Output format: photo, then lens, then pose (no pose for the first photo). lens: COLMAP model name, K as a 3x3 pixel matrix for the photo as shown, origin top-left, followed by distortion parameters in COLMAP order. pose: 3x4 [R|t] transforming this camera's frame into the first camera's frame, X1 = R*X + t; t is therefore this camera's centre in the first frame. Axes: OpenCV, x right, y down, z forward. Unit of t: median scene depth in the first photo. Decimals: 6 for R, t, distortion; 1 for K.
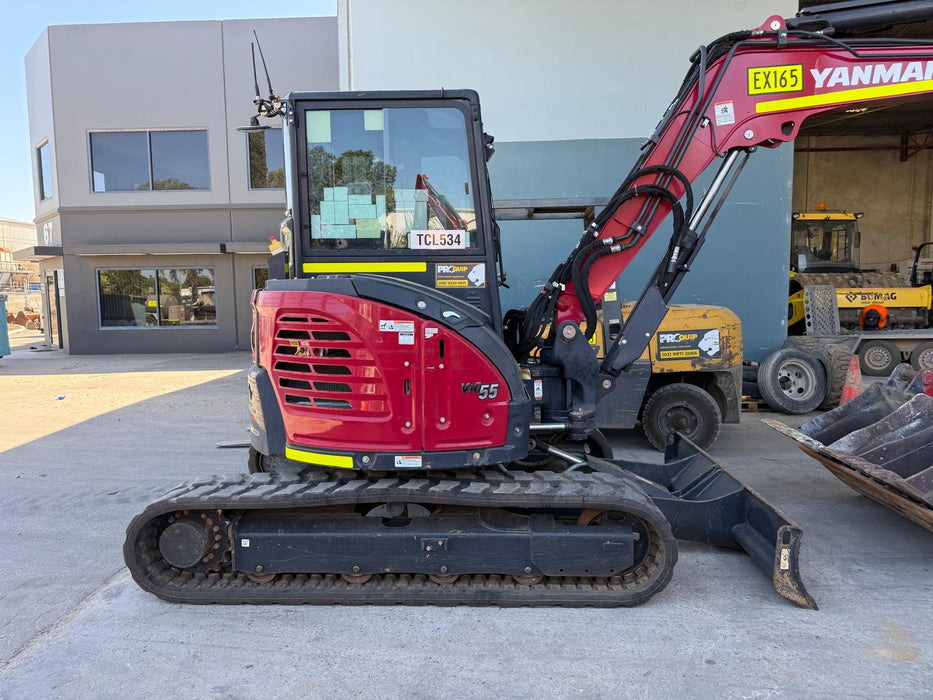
lens RADIAL K [[649.7, 0, 457.5], [0, 649.7, 350.8], [0, 0, 1]] dist [0.070644, -0.069038]
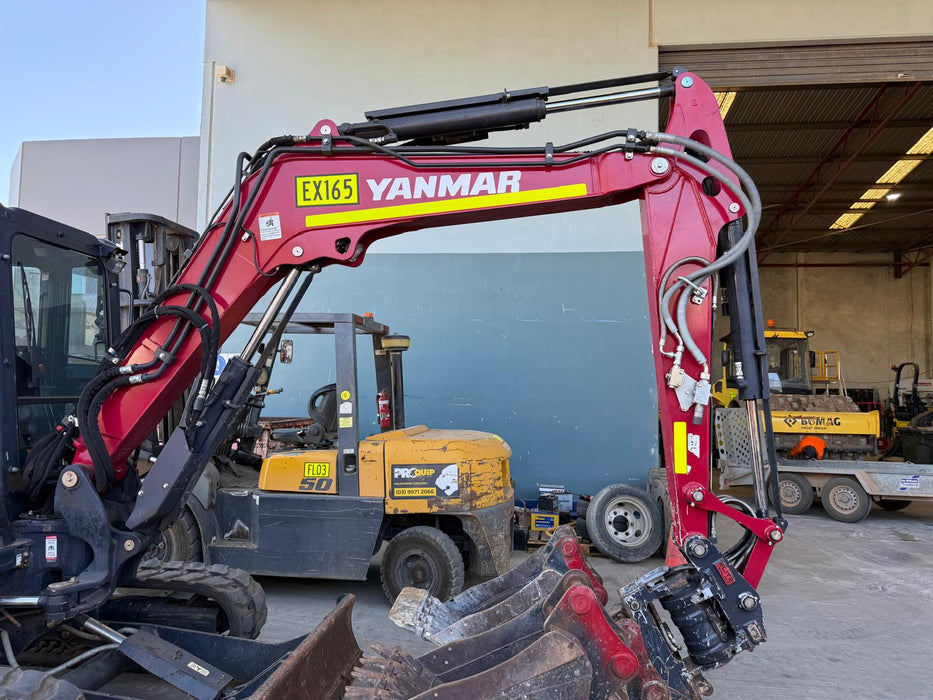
lens RADIAL K [[649.7, 0, 457.5], [0, 649.7, 350.8], [0, 0, 1]] dist [0.070644, -0.069038]
pose [[0.997790, 0.026119, -0.061101, 0.443669], [-0.035265, 0.987479, -0.153761, -0.048965], [0.056320, 0.155576, 0.986217, 0.125085]]
